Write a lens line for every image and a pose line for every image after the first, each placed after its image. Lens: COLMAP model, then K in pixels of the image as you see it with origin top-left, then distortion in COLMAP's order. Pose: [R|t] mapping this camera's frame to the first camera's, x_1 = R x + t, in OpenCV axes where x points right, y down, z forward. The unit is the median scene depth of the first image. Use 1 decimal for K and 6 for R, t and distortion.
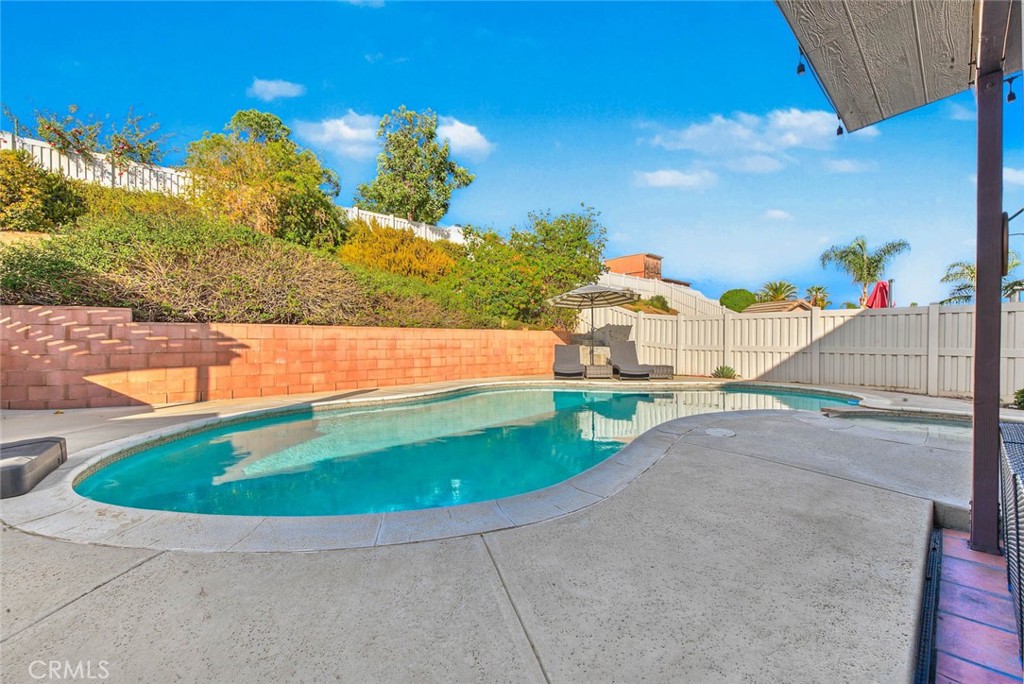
lens RADIAL K [[405.0, 0, 512.0], [0, 405.0, 342.0], [0, 0, 1]] dist [-0.000171, -0.000002]
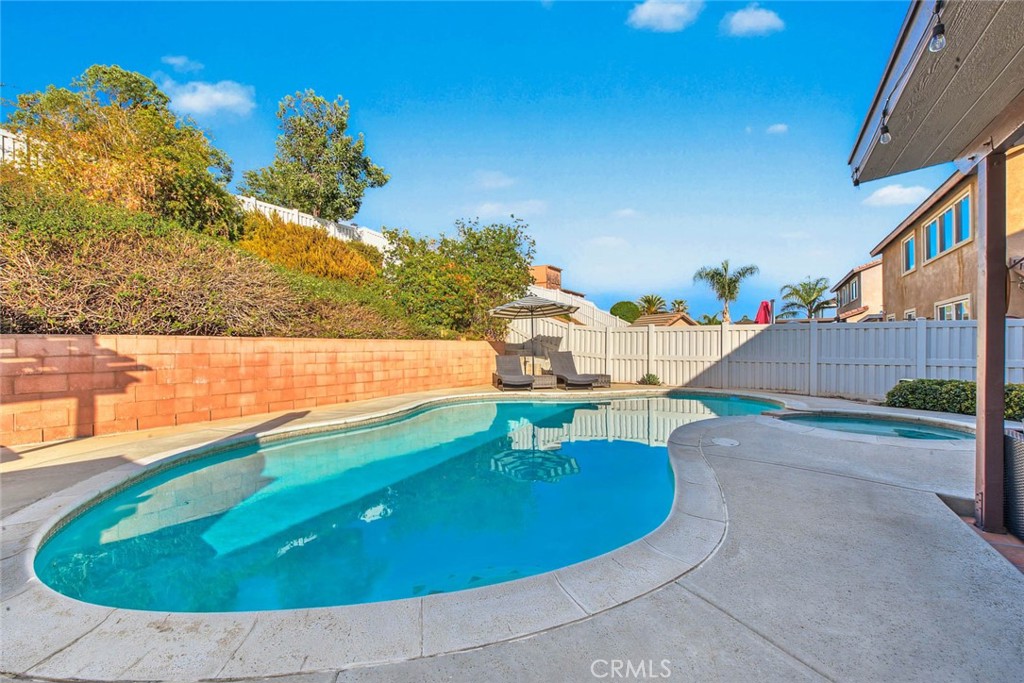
lens RADIAL K [[404.1, 0, 508.7], [0, 404.1, 346.5], [0, 0, 1]] dist [-0.001494, -0.000495]
pose [[0.966702, -0.001827, 0.255899, -0.110314], [0.002686, 0.999992, -0.003007, -0.011111], [-0.255892, 0.003594, 0.966699, 0.030361]]
